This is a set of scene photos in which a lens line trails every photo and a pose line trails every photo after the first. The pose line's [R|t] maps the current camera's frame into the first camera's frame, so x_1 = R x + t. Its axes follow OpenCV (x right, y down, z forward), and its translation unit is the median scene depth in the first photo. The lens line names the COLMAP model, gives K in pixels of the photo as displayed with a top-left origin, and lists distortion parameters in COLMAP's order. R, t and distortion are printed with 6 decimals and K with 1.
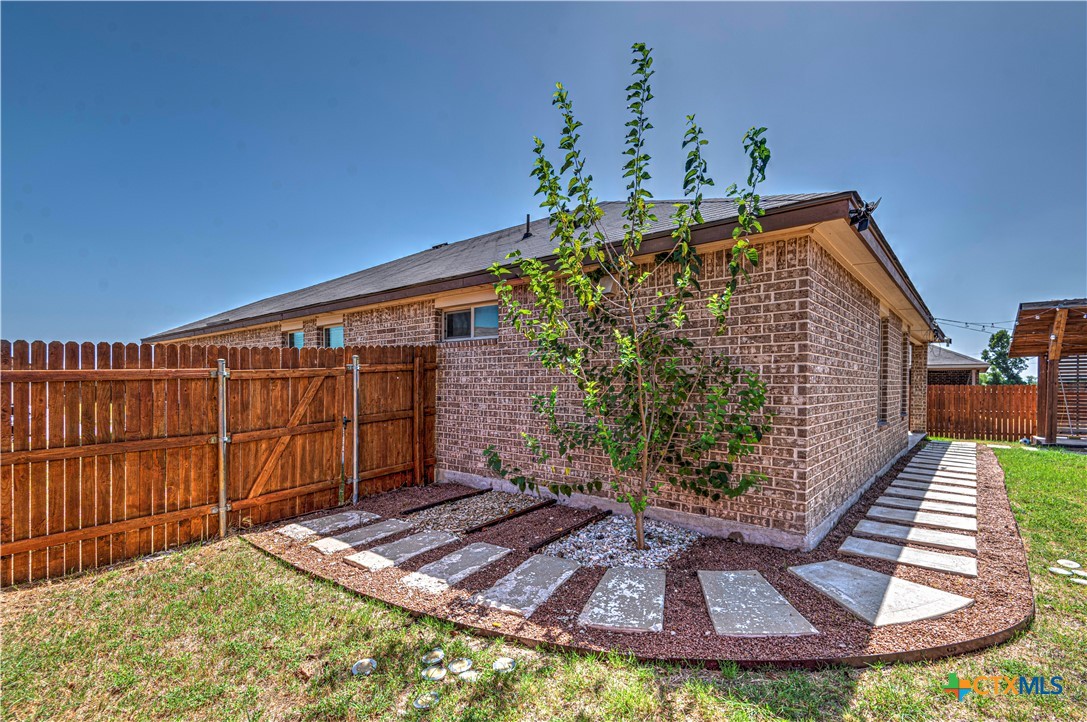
lens RADIAL K [[499.2, 0, 553.2], [0, 499.2, 375.2], [0, 0, 1]] dist [0.033815, -0.018584]
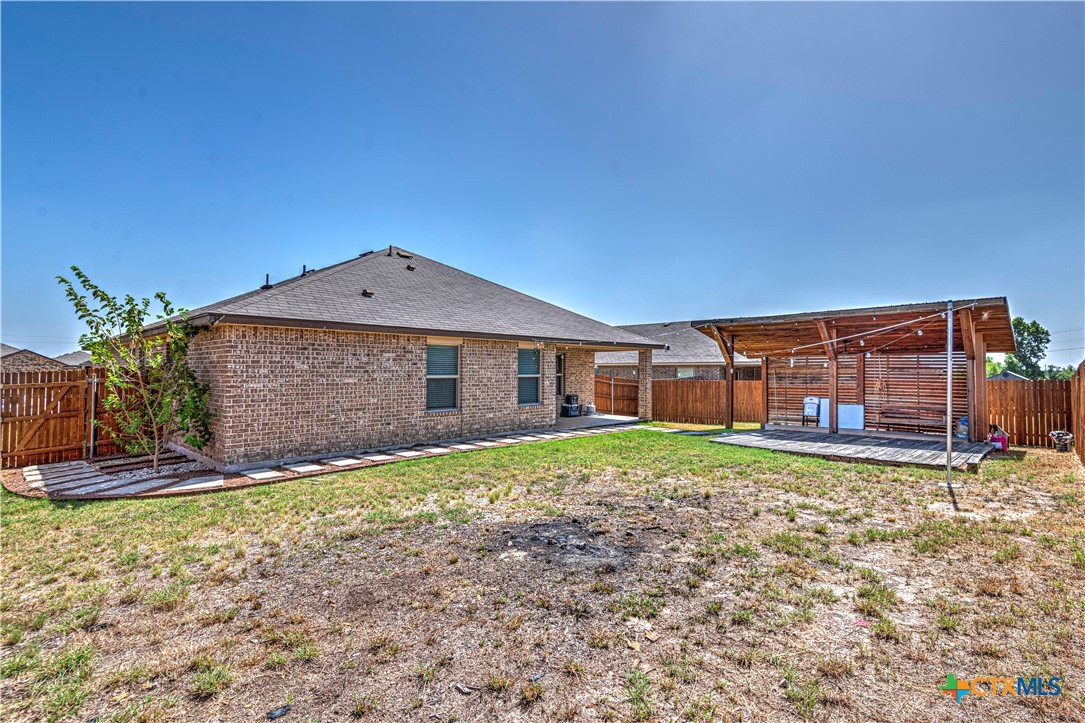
lens RADIAL K [[515.5, 0, 577.6], [0, 515.5, 360.9], [0, 0, 1]] dist [0.037833, -0.020528]
pose [[0.999991, -0.001397, -0.003954, 1.385048], [0.001388, 0.999996, -0.002429, -0.083246], [0.003957, 0.002423, 0.999989, -0.882511]]
